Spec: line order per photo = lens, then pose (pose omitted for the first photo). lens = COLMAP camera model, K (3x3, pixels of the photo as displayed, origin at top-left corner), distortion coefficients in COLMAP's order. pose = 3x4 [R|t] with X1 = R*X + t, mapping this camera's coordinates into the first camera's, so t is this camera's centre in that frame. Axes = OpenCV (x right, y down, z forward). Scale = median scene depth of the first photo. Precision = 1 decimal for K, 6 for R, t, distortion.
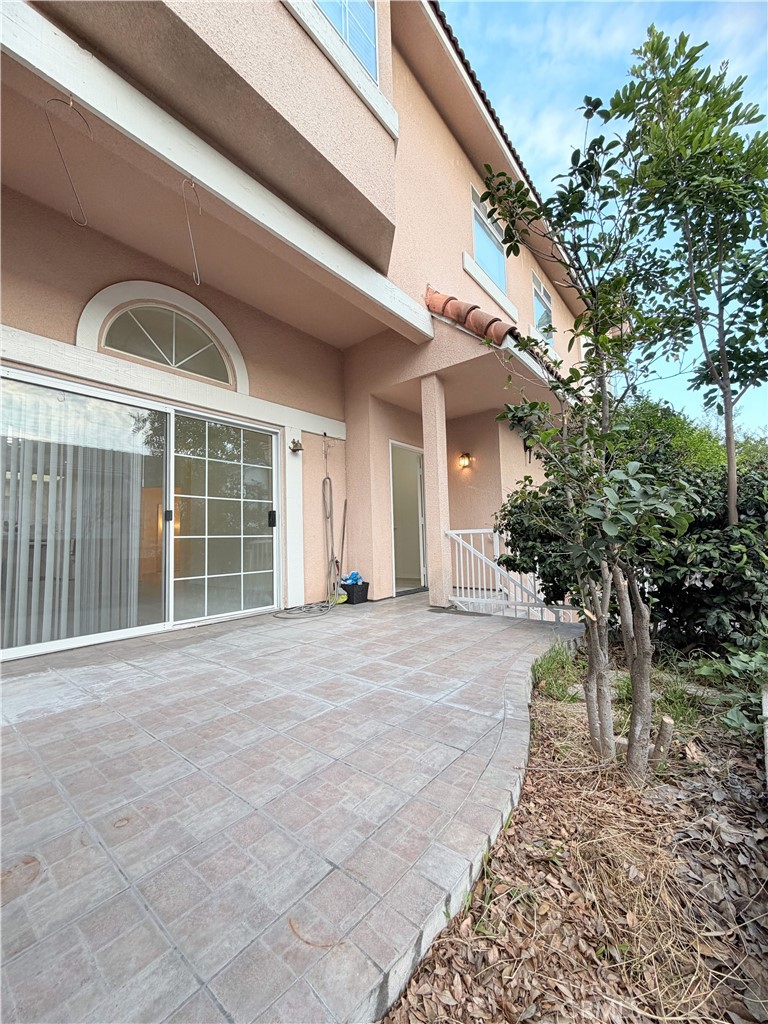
lens RADIAL K [[410.0, 0, 382.8], [0, 410.0, 508.8], [0, 0, 1]] dist [0.000678, -0.000069]
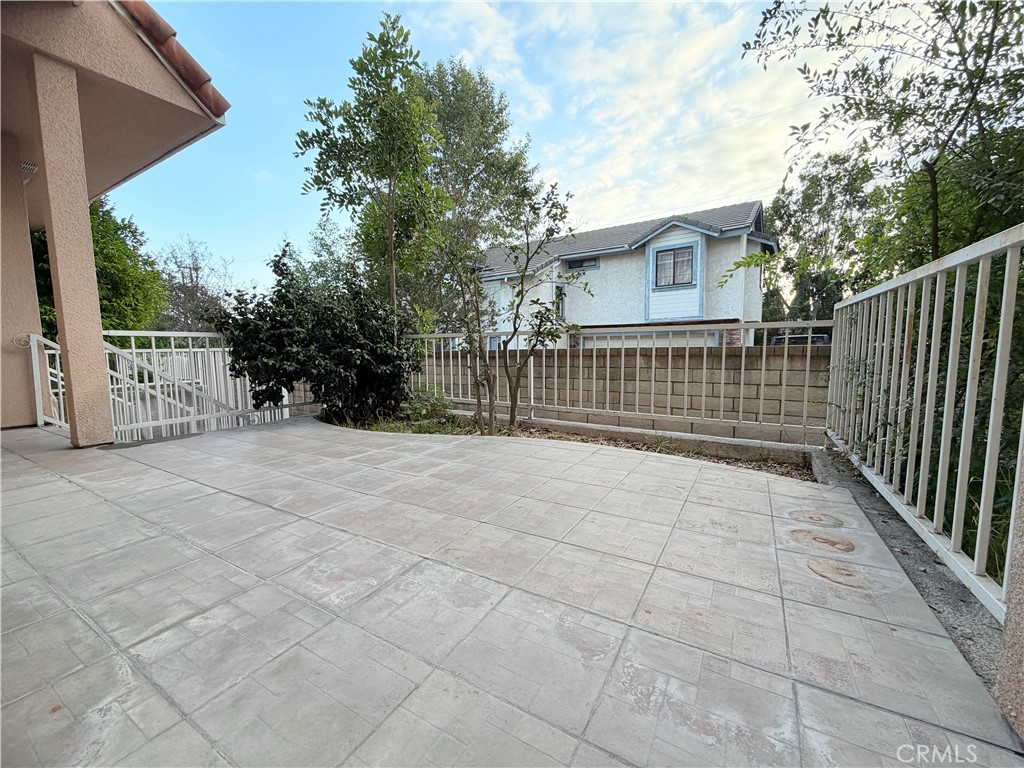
lens RADIAL K [[410.0, 0, 509.8], [0, 410.0, 386.8], [0, 0, 1]] dist [0.000678, -0.000069]
pose [[-0.146981, -0.067995, 0.986799, -1.250451], [-0.060149, 0.996403, 0.059698, 0.133507], [-0.987309, -0.050580, -0.150542, 0.912358]]
